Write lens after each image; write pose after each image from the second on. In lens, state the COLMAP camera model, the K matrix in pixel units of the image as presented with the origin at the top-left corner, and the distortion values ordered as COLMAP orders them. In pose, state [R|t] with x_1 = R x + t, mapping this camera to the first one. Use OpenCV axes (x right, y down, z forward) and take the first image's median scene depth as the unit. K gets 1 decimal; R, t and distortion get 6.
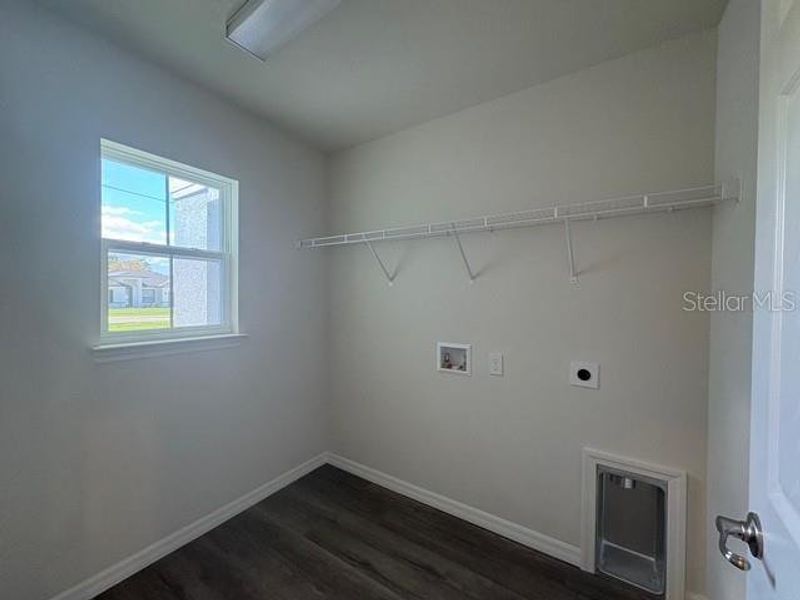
lens RADIAL K [[320.3, 0, 400.9], [0, 320.3, 300.7], [0, 0, 1]] dist [0.001816, 0.001037]
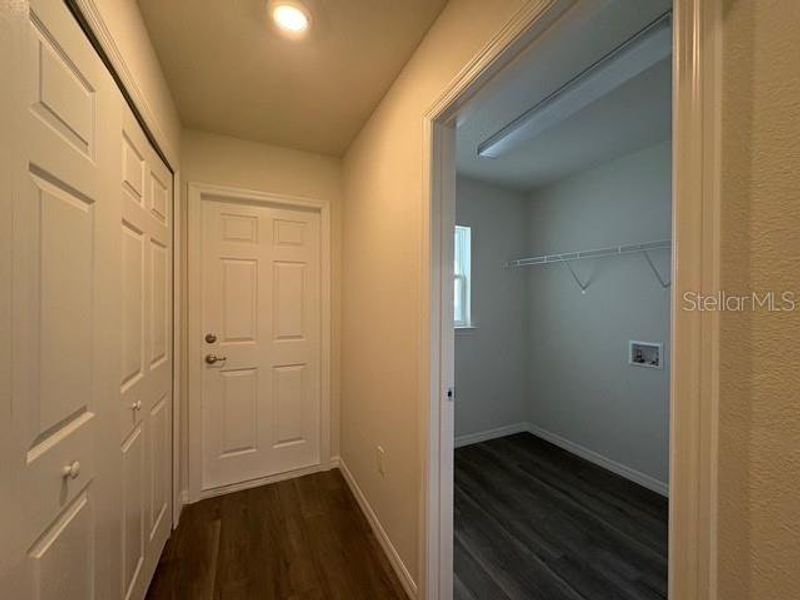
lens RADIAL K [[320.3, 0, 402.5], [0, 320.3, 300.1], [0, 0, 1]] dist [0.001816, 0.001037]
pose [[0.861466, -0.004325, -0.507796, -0.004440], [-0.001183, 0.999944, -0.010525, -0.005373], [0.507813, 0.009668, 0.861413, -0.465688]]
